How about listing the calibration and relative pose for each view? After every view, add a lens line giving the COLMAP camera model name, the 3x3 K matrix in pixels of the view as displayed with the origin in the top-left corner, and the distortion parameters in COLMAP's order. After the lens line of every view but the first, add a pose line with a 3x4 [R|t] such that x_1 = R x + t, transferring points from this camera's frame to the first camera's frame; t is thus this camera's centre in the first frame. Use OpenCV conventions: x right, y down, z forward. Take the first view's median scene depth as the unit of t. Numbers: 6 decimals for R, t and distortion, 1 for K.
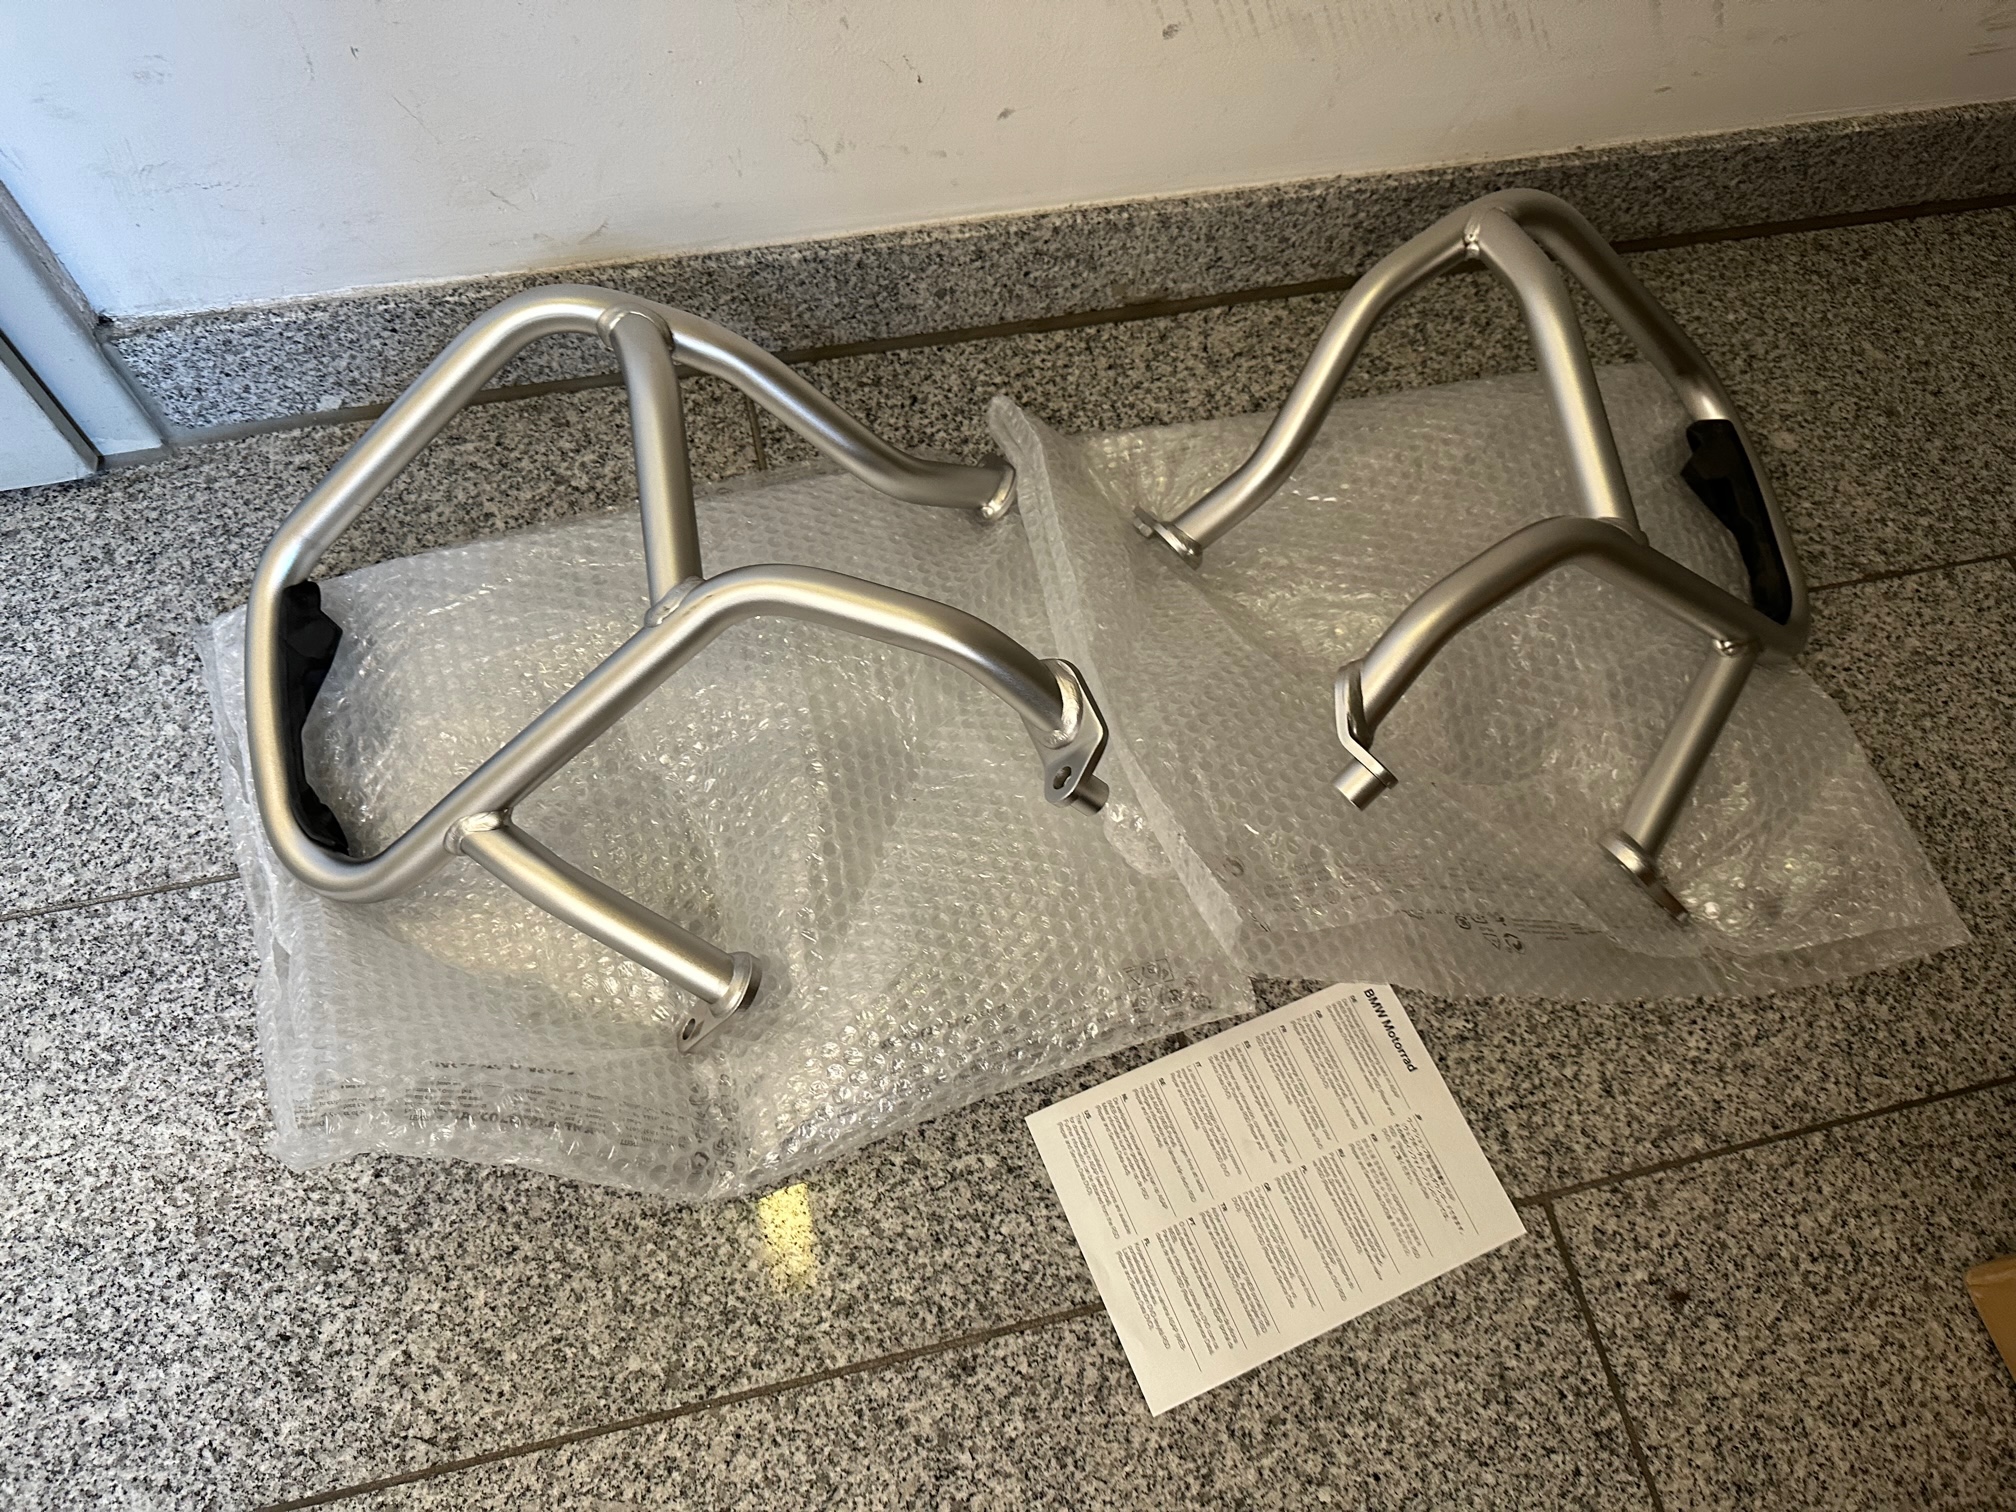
lens RADIAL K [[1434.3, 0, 1020.6], [0, 1434.3, 765.7], [0, 0, 1]] dist [-0.005599, -0.011800]
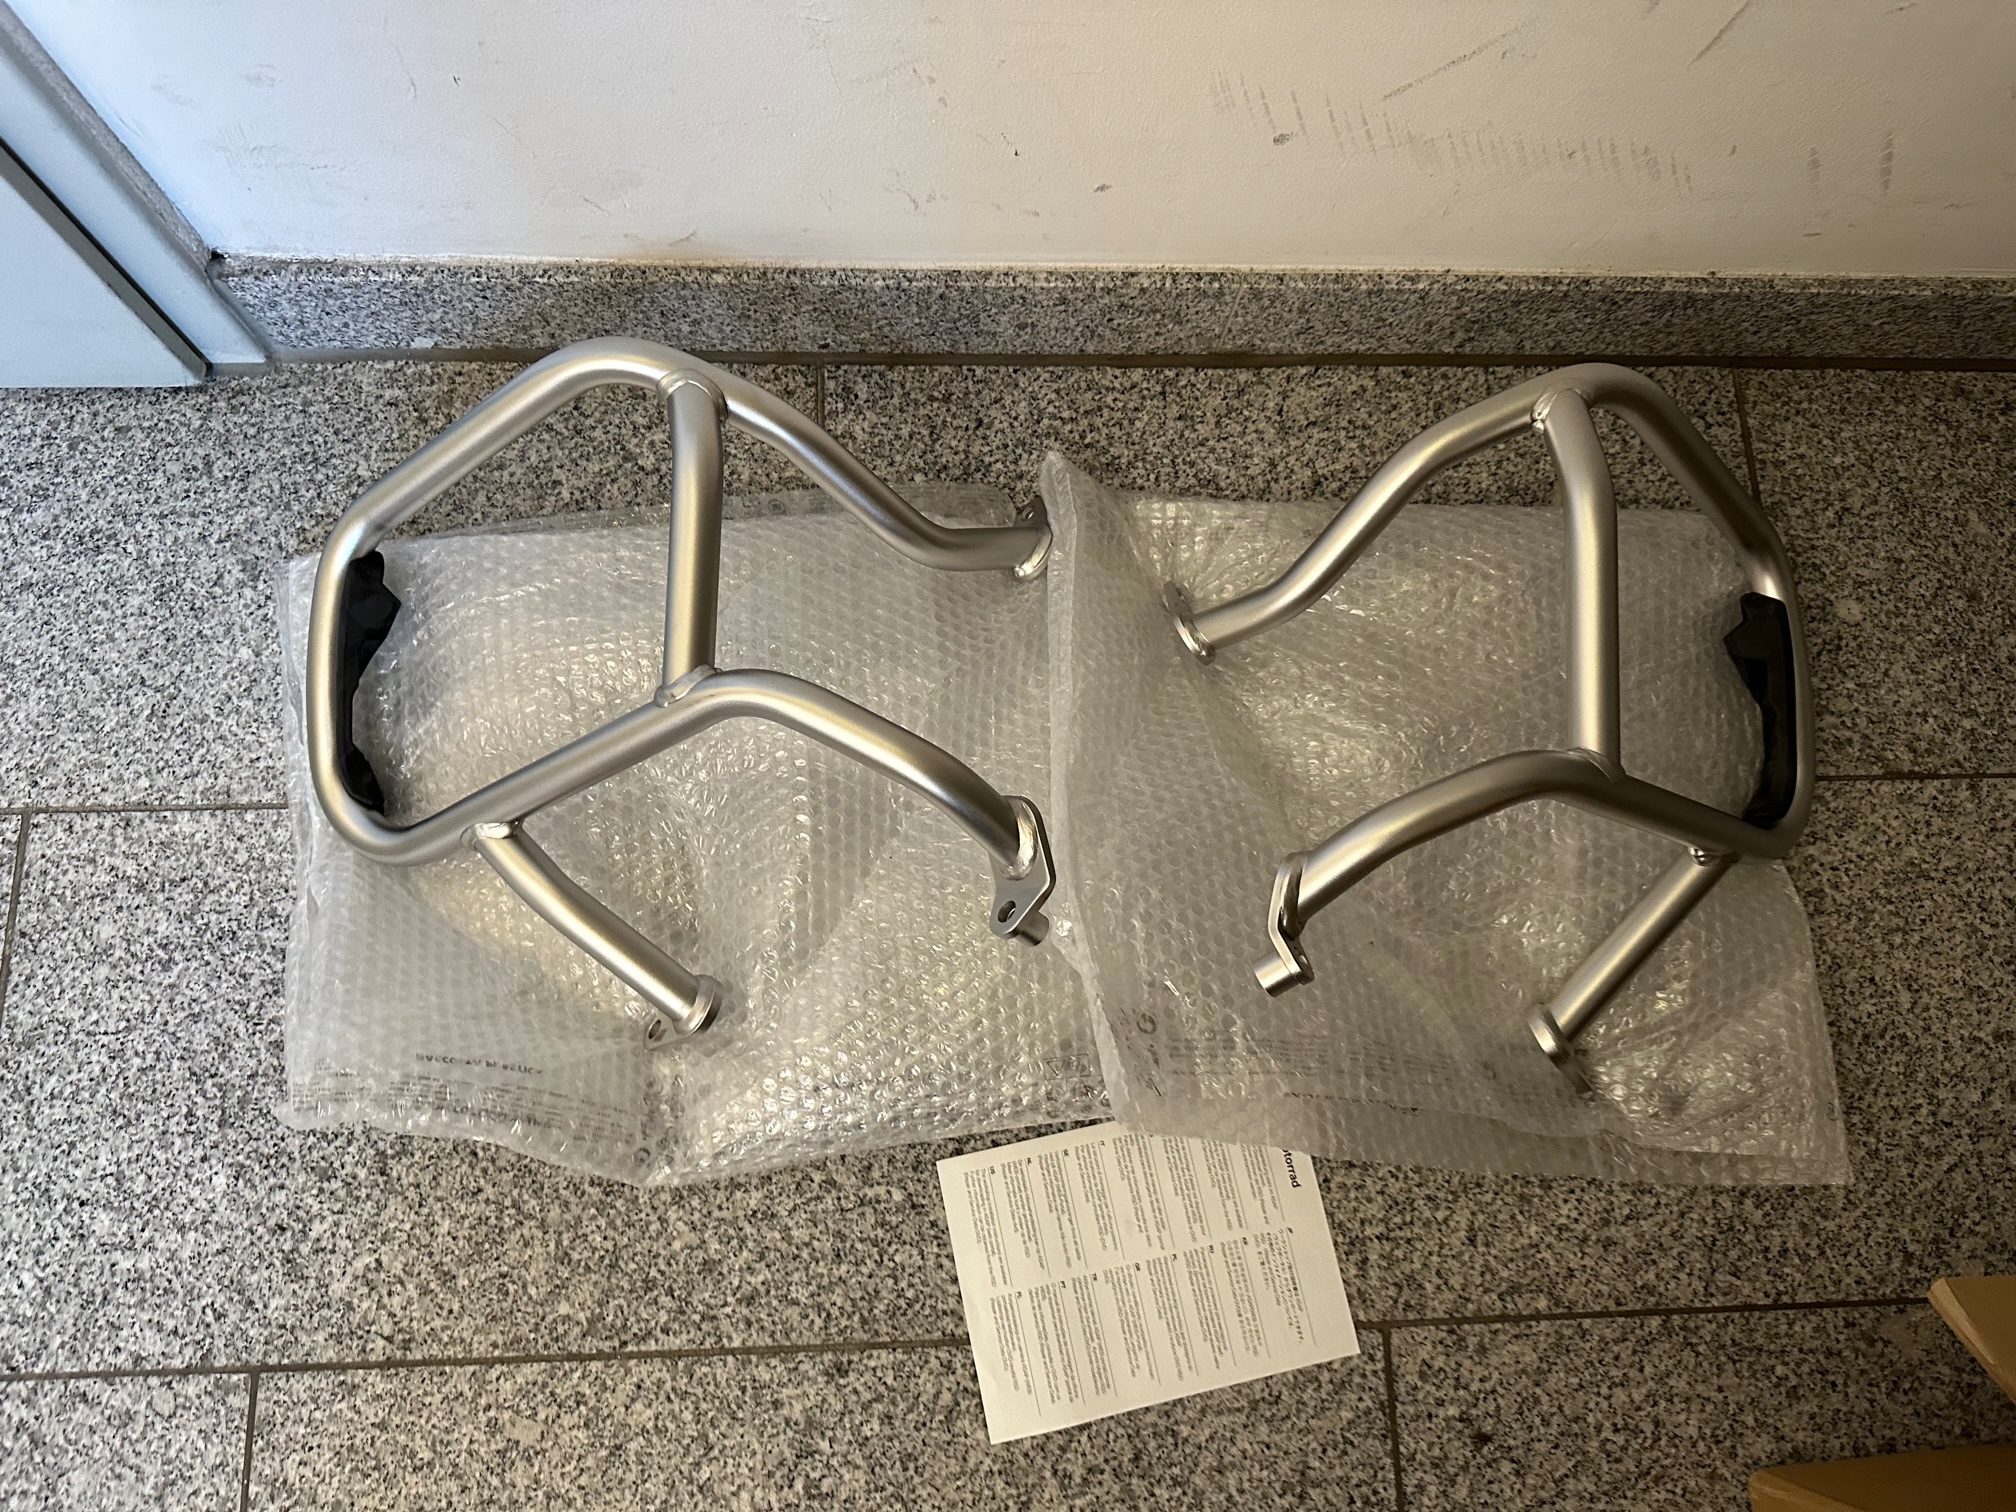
lens RADIAL K [[1434.3, 0, 1010.9], [0, 1434.3, 750.7], [0, 0, 1]] dist [-0.005599, -0.011800]
pose [[0.979835, 0.189433, -0.063548, 0.066428], [-0.175589, 0.968133, 0.178568, -0.258415], [0.095349, -0.163809, 0.981873, -0.034703]]
